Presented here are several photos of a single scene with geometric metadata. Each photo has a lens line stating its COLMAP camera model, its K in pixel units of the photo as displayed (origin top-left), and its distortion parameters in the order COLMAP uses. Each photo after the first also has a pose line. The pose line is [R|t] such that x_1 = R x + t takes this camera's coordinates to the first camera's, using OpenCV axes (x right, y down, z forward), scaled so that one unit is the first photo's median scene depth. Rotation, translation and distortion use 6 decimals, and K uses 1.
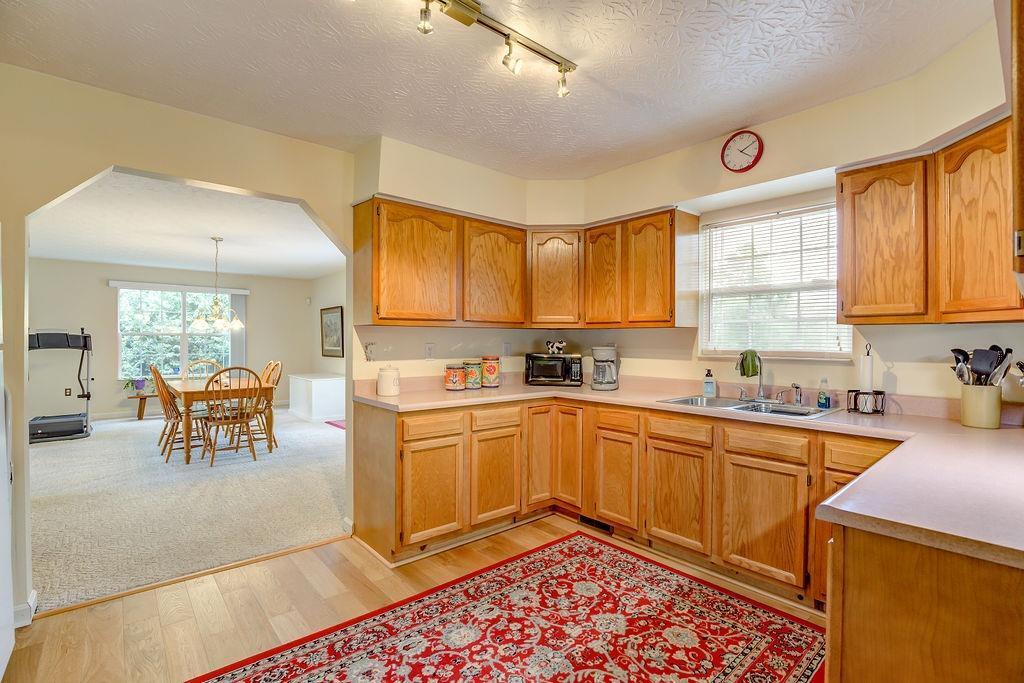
lens RADIAL K [[468.3, 0, 510.3], [0, 468.3, 341.7], [0, 0, 1]] dist [-0.002157, -0.000277]
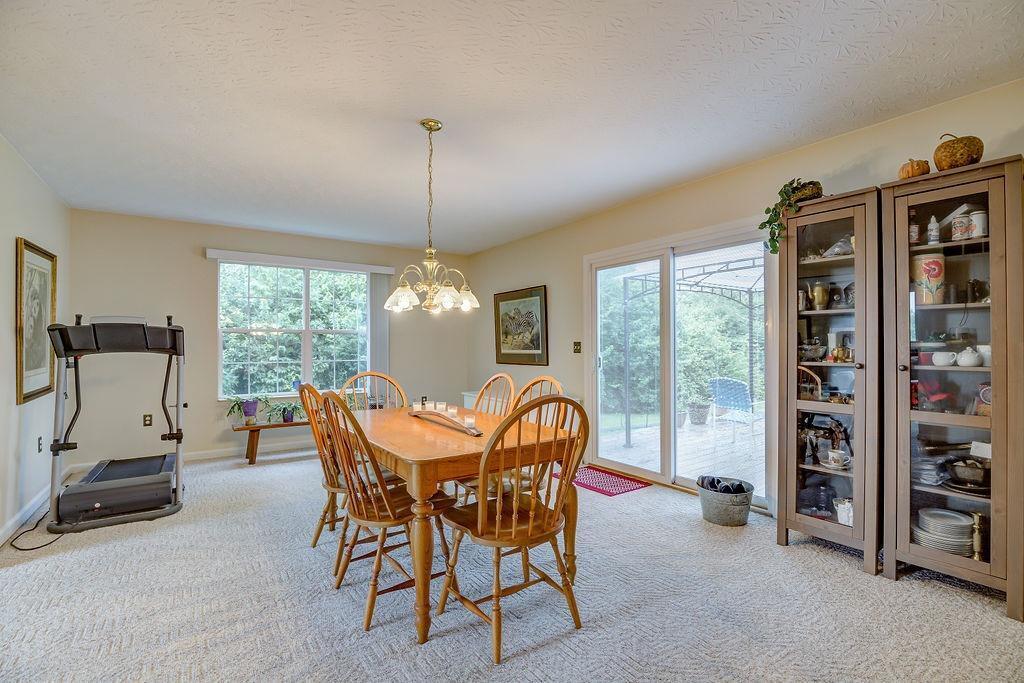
lens RADIAL K [[468.3, 0, 514.1], [0, 468.3, 342.6], [0, 0, 1]] dist [-0.002157, -0.000277]
pose [[0.994678, -0.007269, -0.102778, -0.435057], [0.006299, 0.999933, -0.009756, 0.010635], [0.102842, 0.009057, 0.994656, 0.472118]]
